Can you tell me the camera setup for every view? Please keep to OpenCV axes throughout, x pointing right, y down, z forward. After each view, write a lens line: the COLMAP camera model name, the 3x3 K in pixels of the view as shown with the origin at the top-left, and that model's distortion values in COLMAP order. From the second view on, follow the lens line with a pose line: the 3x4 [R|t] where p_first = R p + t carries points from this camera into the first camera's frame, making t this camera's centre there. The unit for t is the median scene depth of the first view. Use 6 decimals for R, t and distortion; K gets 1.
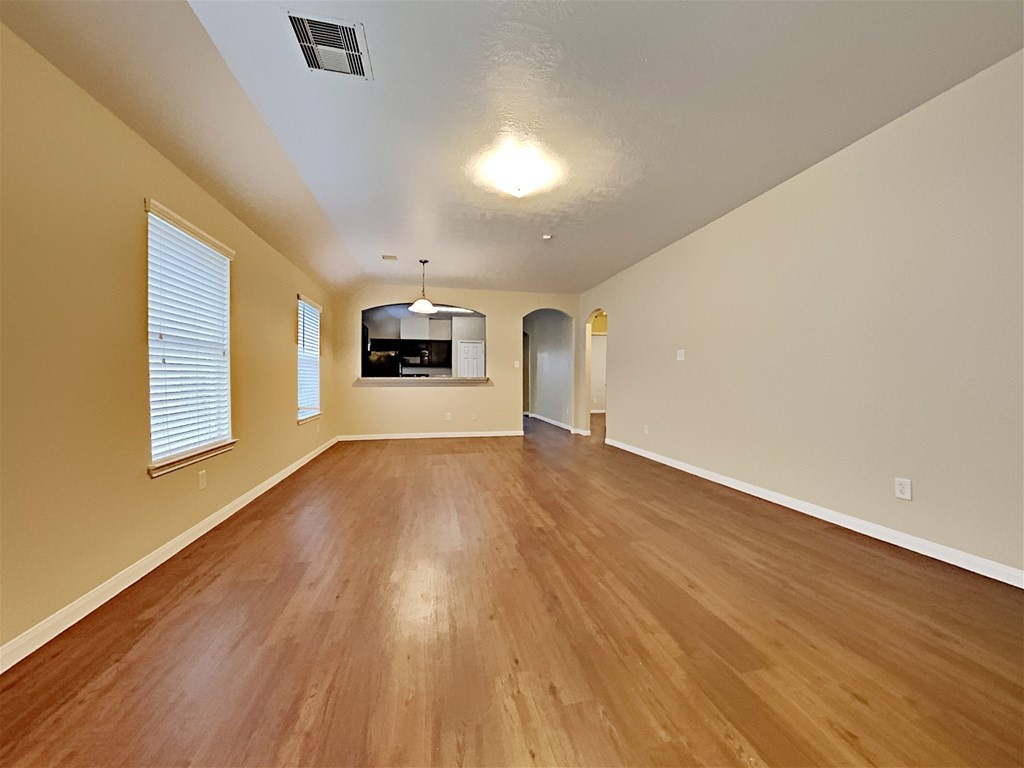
lens RADIAL K [[376.1, 0, 514.1], [0, 376.1, 380.7], [0, 0, 1]] dist [-0.000019, -0.000002]
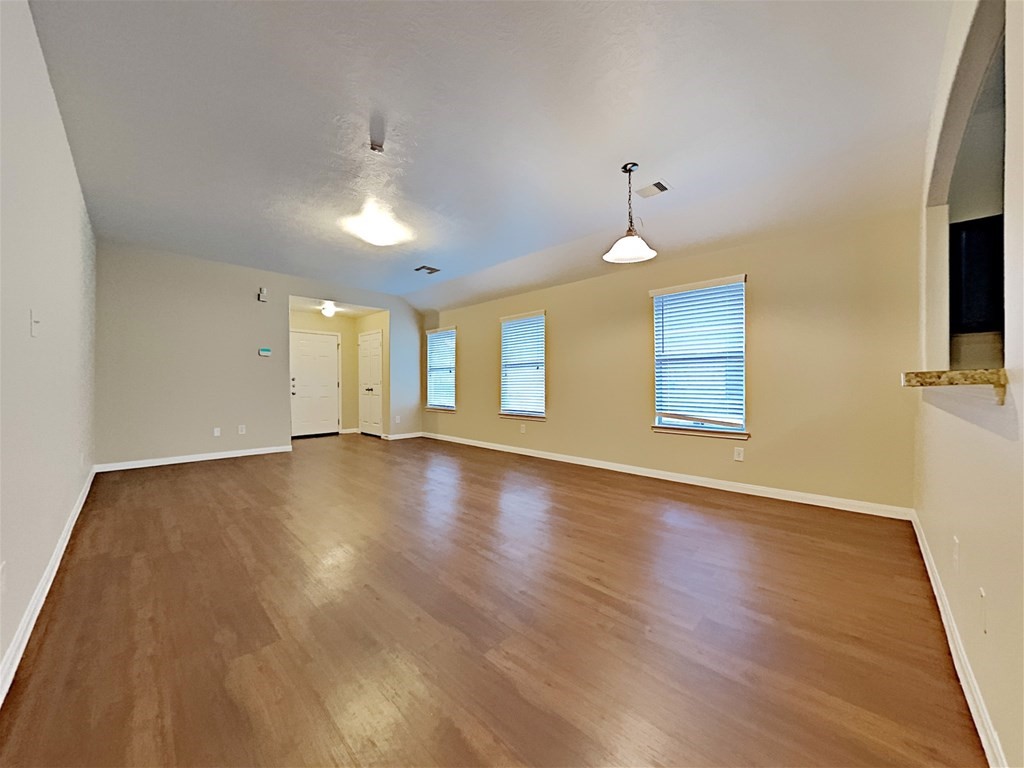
lens RADIAL K [[376.1, 0, 514.1], [0, 376.1, 380.7], [0, 0, 1]] dist [-0.000019, -0.000002]
pose [[-0.832794, 0.001605, -0.553580, 0.326571], [-0.003548, 0.999960, 0.008238, -0.017365], [0.553571, 0.008825, -0.832755, 2.212145]]
